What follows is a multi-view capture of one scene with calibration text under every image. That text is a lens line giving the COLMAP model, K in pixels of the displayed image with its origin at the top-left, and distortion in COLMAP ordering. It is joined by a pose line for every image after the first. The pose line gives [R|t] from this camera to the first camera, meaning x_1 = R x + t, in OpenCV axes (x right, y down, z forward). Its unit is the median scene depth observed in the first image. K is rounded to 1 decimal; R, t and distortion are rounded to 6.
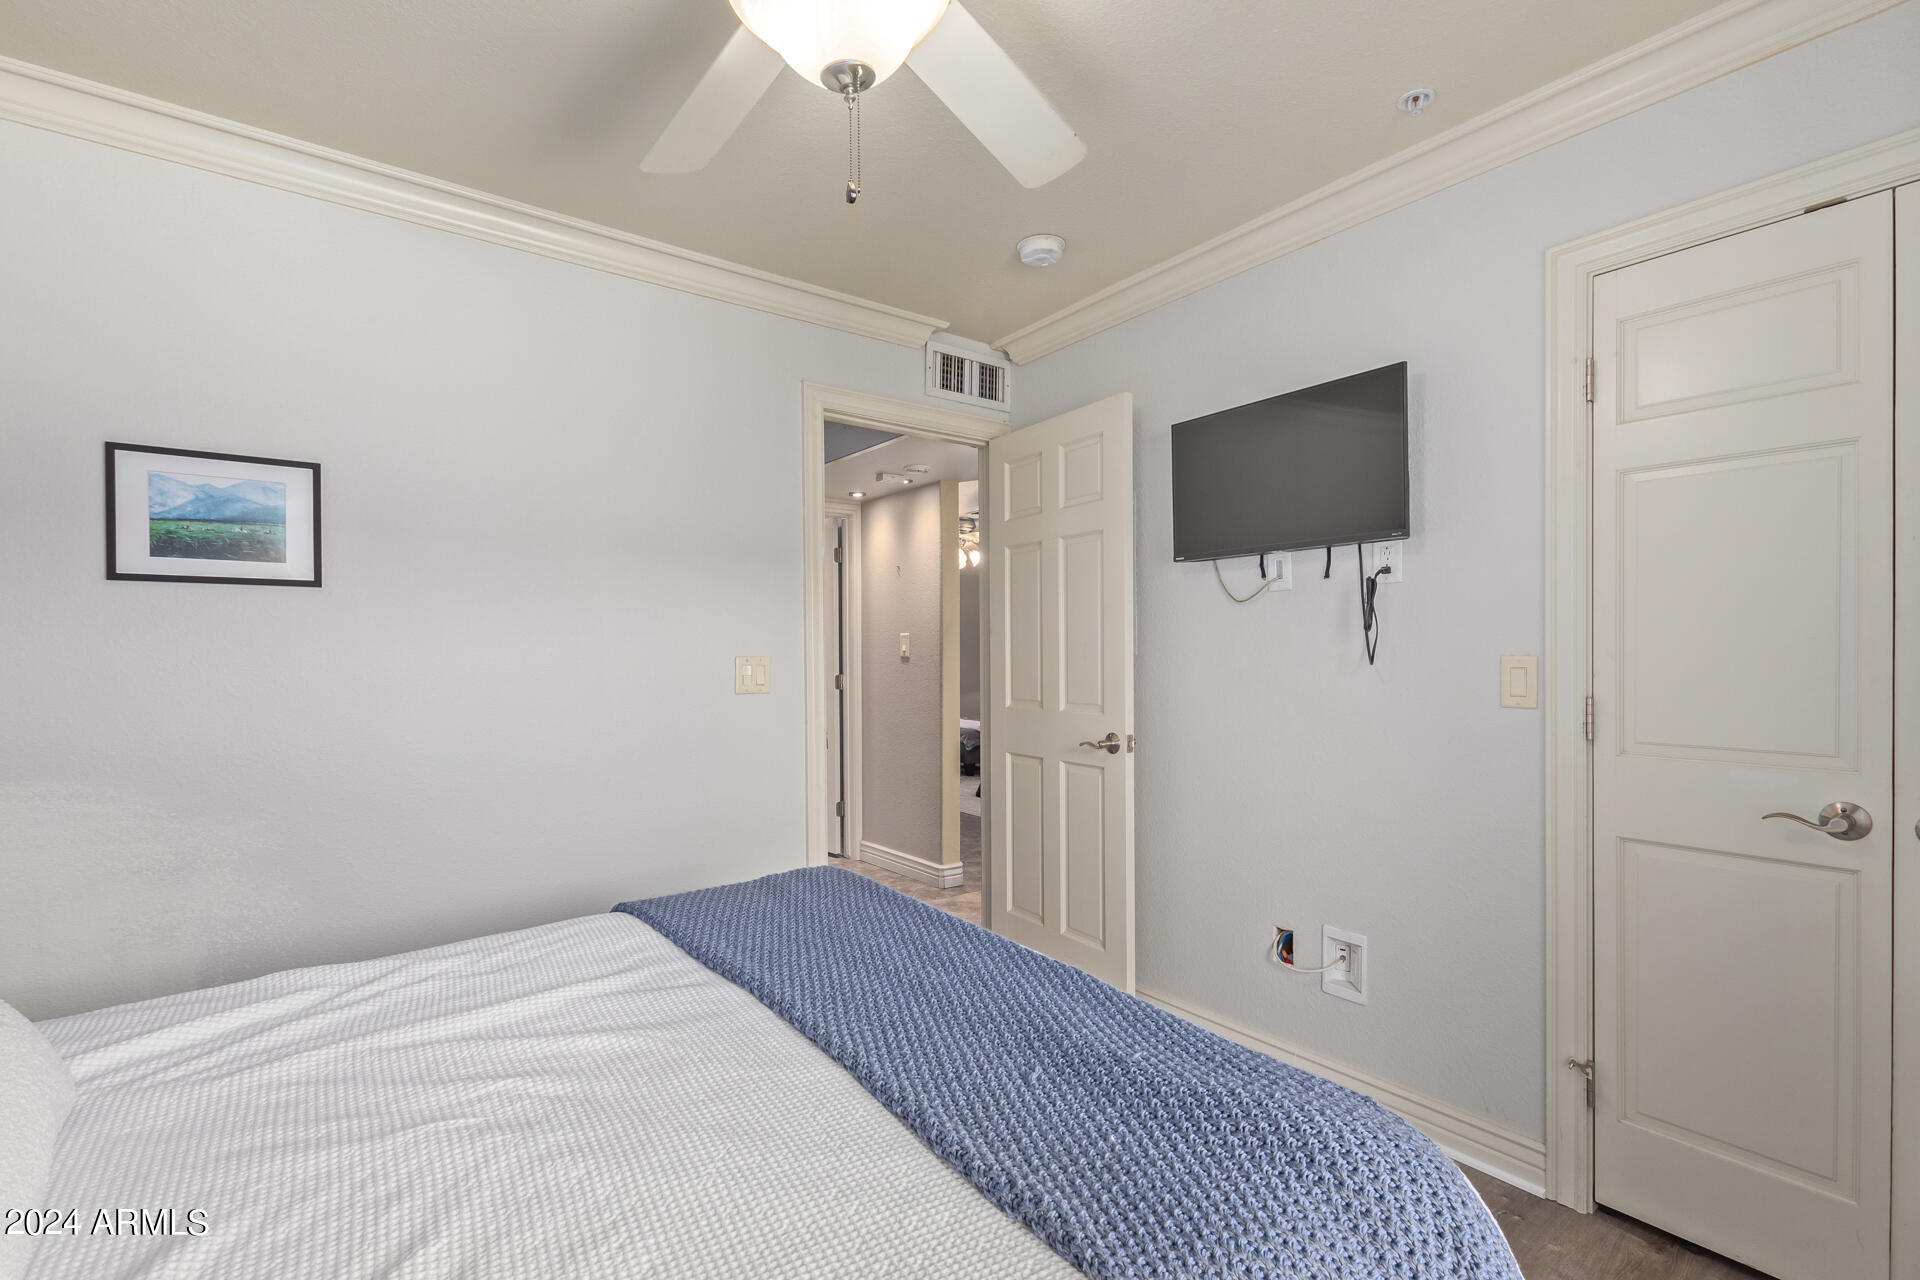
lens RADIAL K [[872.3, 0, 959.5], [0, 872.3, 659.8], [0, 0, 1]] dist [0.000246, 0.000269]
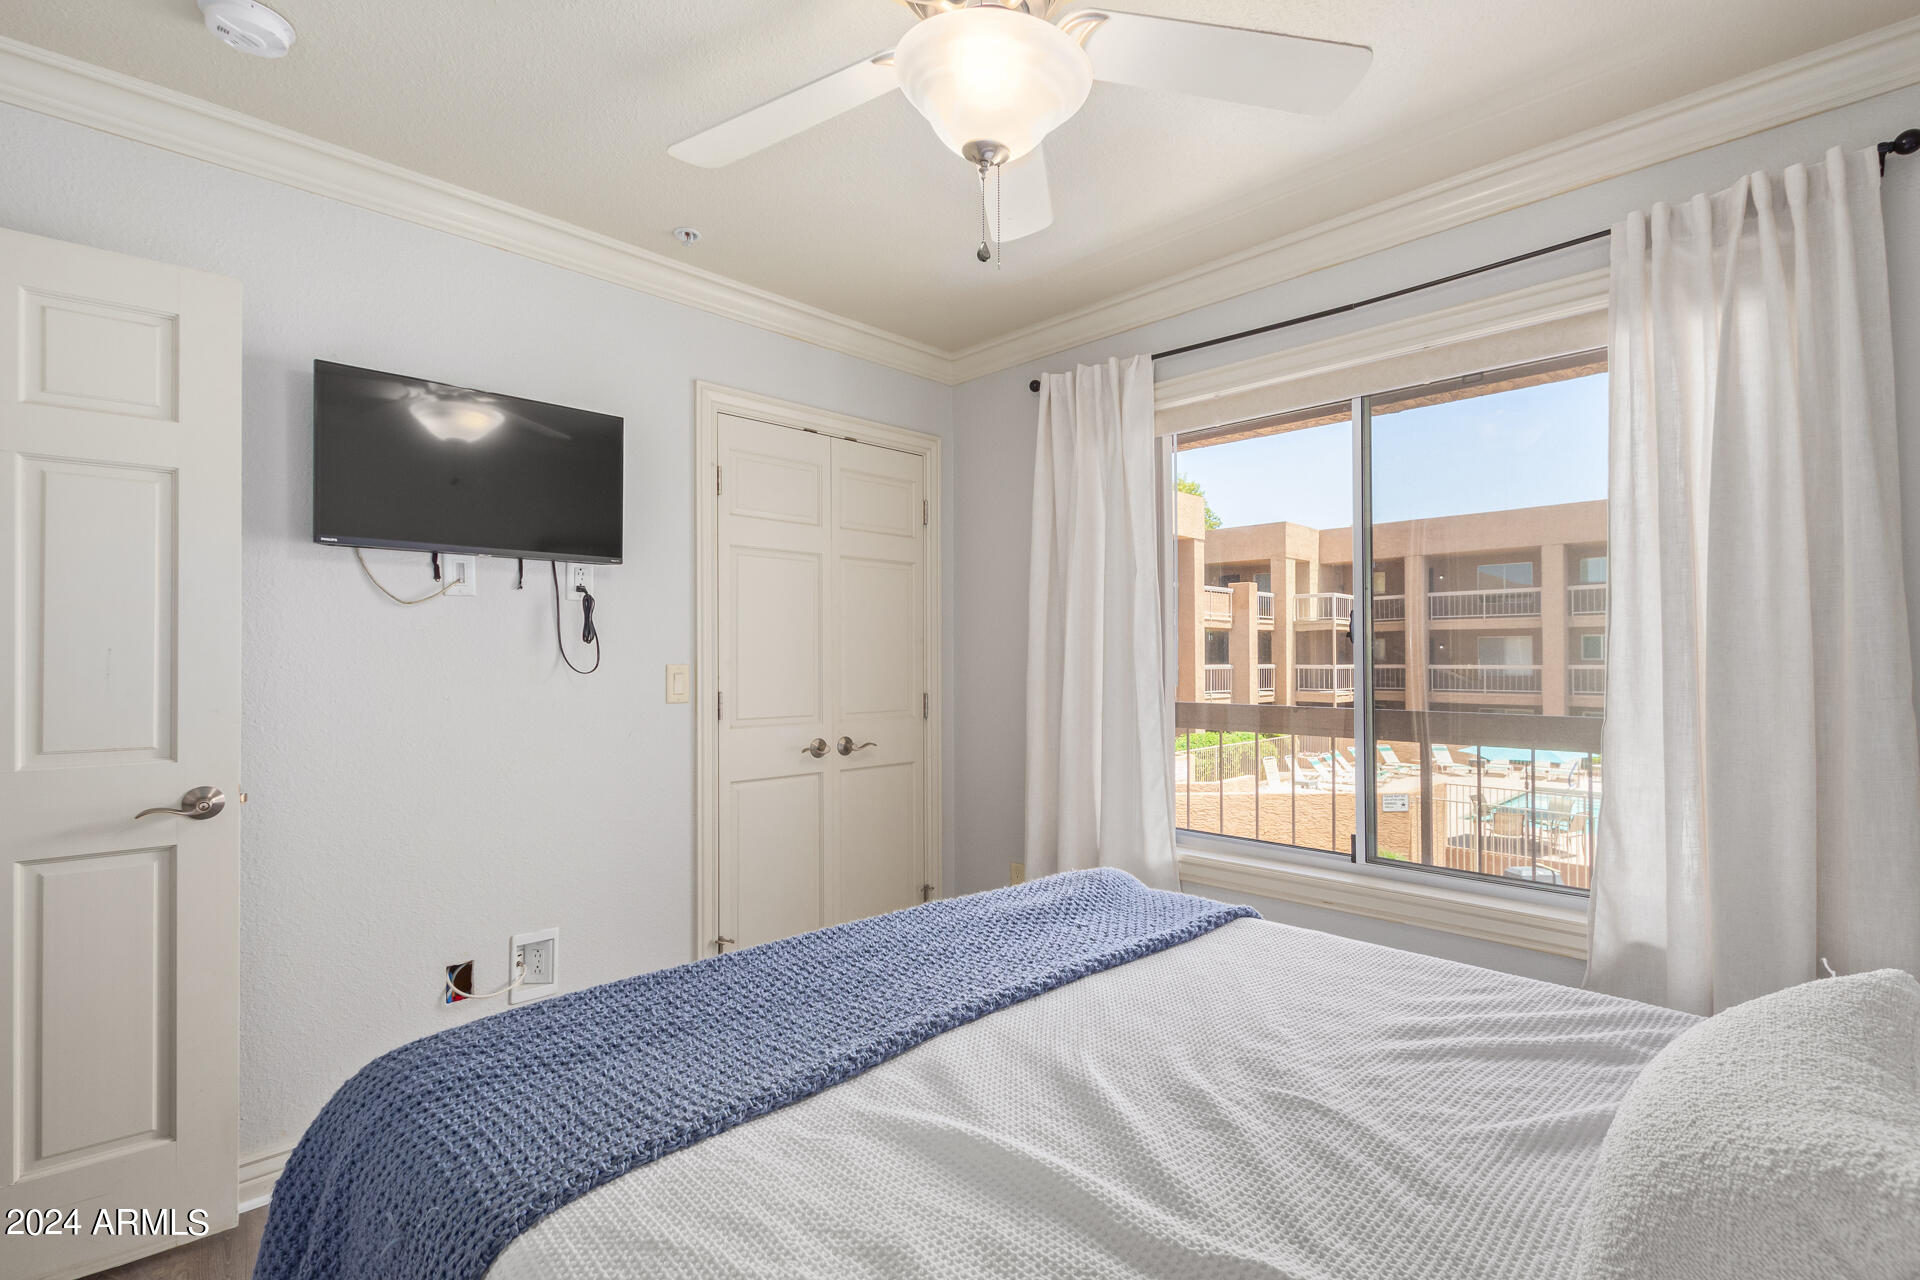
lens RADIAL K [[883.9, 0, 957.9], [0, 883.9, 653.0], [0, 0, 1]] dist [0.001746, -0.000364]
pose [[-0.131639, 0.015322, 0.991179, -0.662493], [0.015516, 0.999790, -0.013394, 0.002107], [-0.991176, 0.013616, -0.131849, 0.631942]]
